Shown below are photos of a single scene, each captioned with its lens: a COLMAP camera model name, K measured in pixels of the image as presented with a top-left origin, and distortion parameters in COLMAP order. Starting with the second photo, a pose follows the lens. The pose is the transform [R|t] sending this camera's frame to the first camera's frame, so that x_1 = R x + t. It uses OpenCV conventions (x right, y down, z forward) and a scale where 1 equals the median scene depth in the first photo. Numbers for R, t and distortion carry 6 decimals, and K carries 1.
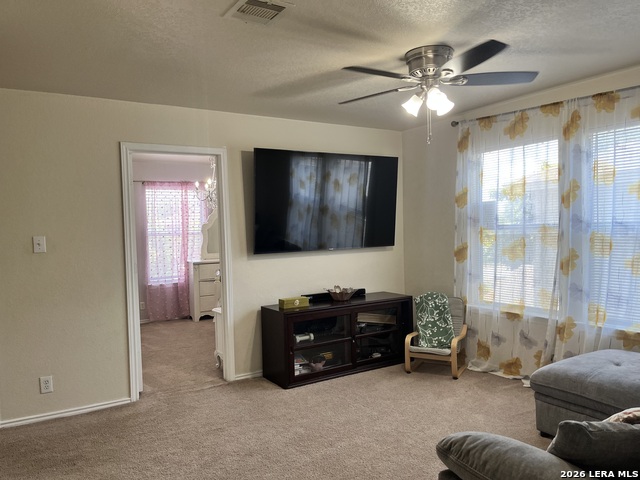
lens RADIAL K [[482.7, 0, 322.7], [0, 482.7, 242.6], [0, 0, 1]] dist [0.094150, -0.131403]
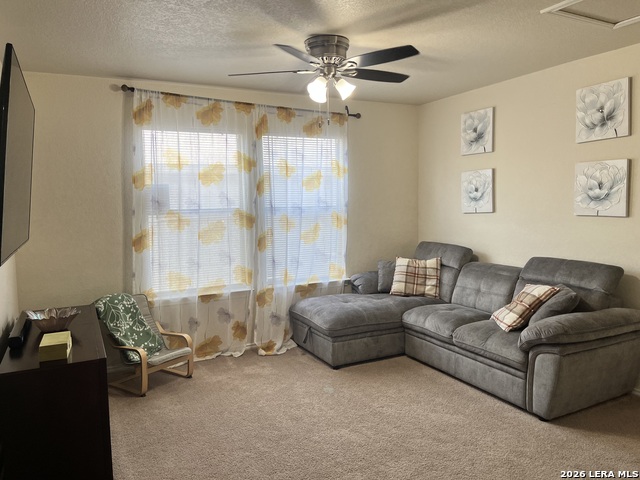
lens RADIAL K [[482.7, 0, 322.7], [0, 482.7, 242.6], [0, 0, 1]] dist [0.094150, -0.131403]
pose [[0.106619, -0.063469, 0.992272, -0.603223], [0.045360, 0.997232, 0.058912, -0.015915], [-0.993265, 0.038728, 0.109202, 0.649297]]
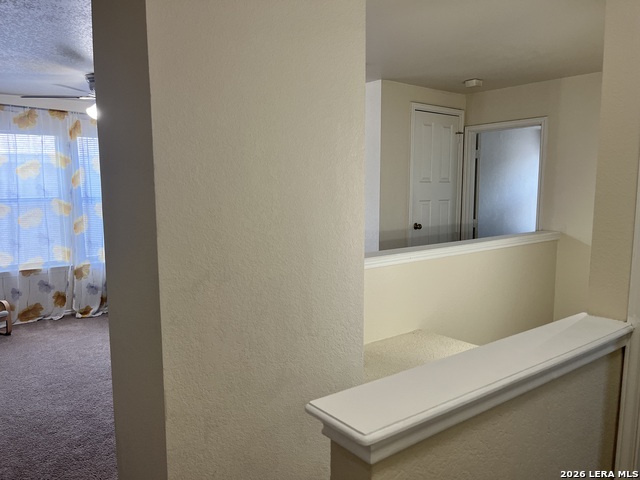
lens RADIAL K [[482.7, 0, 322.7], [0, 482.7, 242.6], [0, 0, 1]] dist [0.094150, -0.131403]
pose [[-0.091188, -0.096434, 0.991153, -0.919171], [0.036870, 0.994291, 0.100131, -0.022401], [-0.995151, 0.045675, -0.087112, 0.365185]]
